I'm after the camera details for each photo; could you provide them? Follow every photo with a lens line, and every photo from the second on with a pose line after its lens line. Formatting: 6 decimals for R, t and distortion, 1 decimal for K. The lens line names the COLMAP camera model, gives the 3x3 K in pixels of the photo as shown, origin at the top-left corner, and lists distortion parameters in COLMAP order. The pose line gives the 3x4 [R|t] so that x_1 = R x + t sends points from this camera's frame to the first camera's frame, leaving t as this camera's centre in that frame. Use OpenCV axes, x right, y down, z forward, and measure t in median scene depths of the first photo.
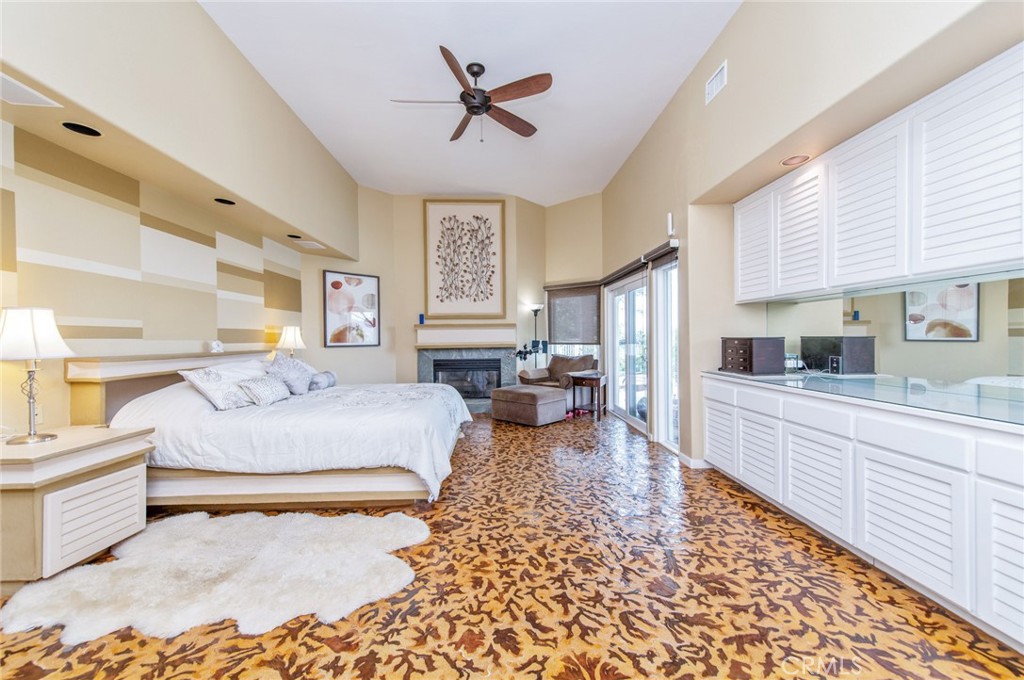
lens RADIAL K [[403.6, 0, 512.0], [0, 403.6, 340.0], [0, 0, 1]] dist [0.030982, -0.012539]
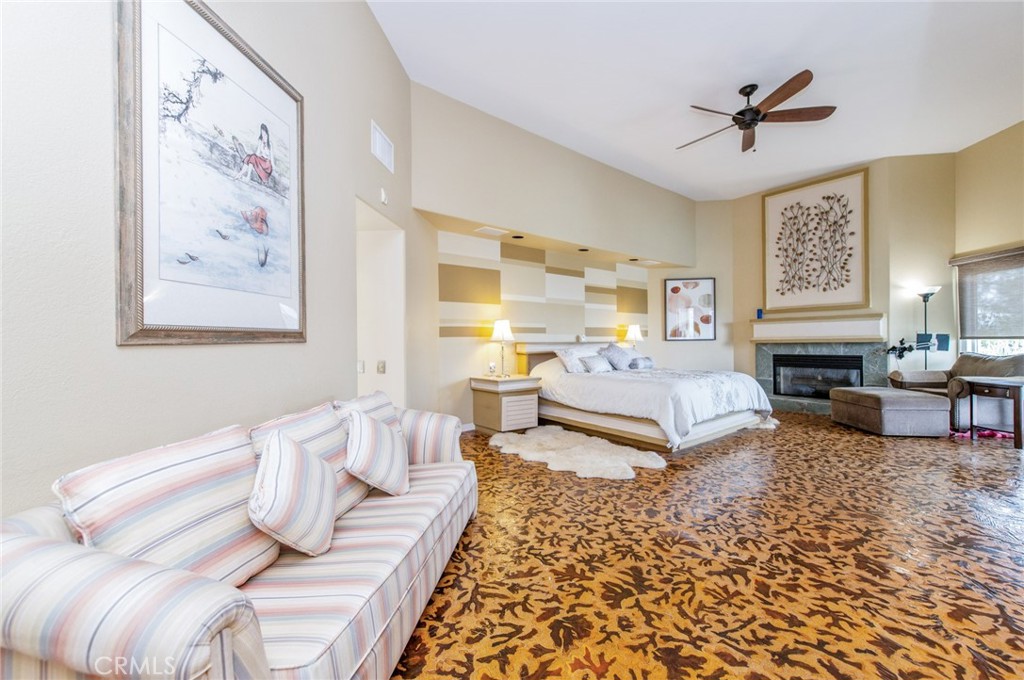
lens RADIAL K [[400.4, 0, 512.0], [0, 400.4, 340.0], [0, 0, 1]] dist [0.017409, -0.005625]
pose [[0.582513, 0.002240, -0.812818, 0.331640], [0.001681, 0.999991, 0.003960, 0.012626], [0.812819, -0.003673, 0.582504, -0.132118]]
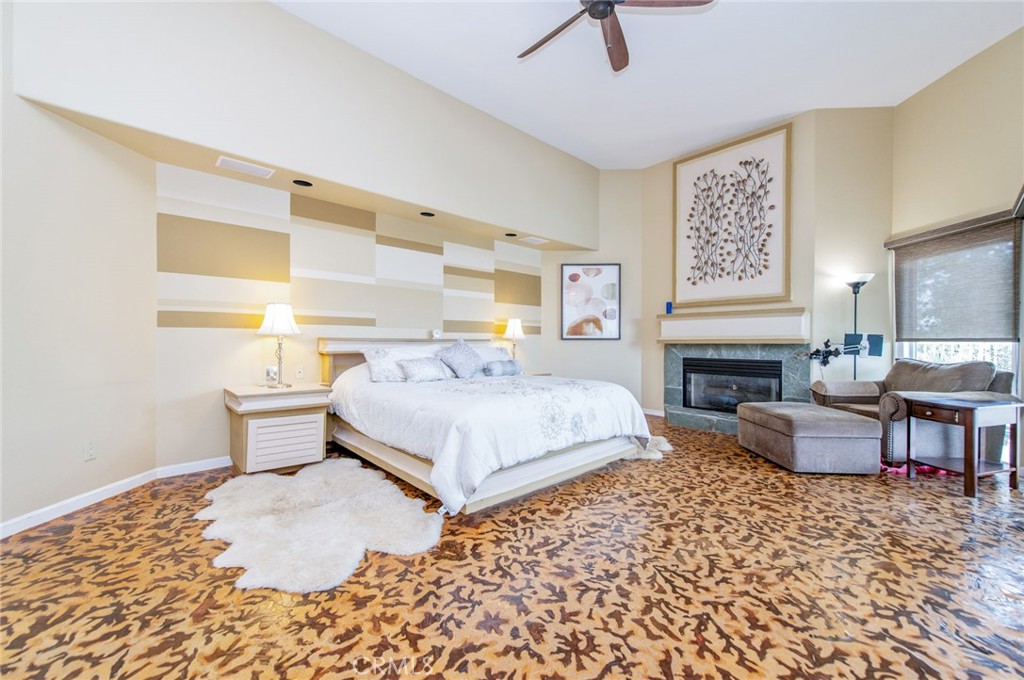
lens RADIAL K [[400.4, 0, 512.0], [0, 400.4, 340.0], [0, 0, 1]] dist [0.017409, -0.005625]
pose [[0.641521, 0.010430, -0.767034, 0.282486], [-0.012345, 0.999918, 0.003271, 0.020973], [0.767006, 0.007371, 0.641598, 0.317873]]
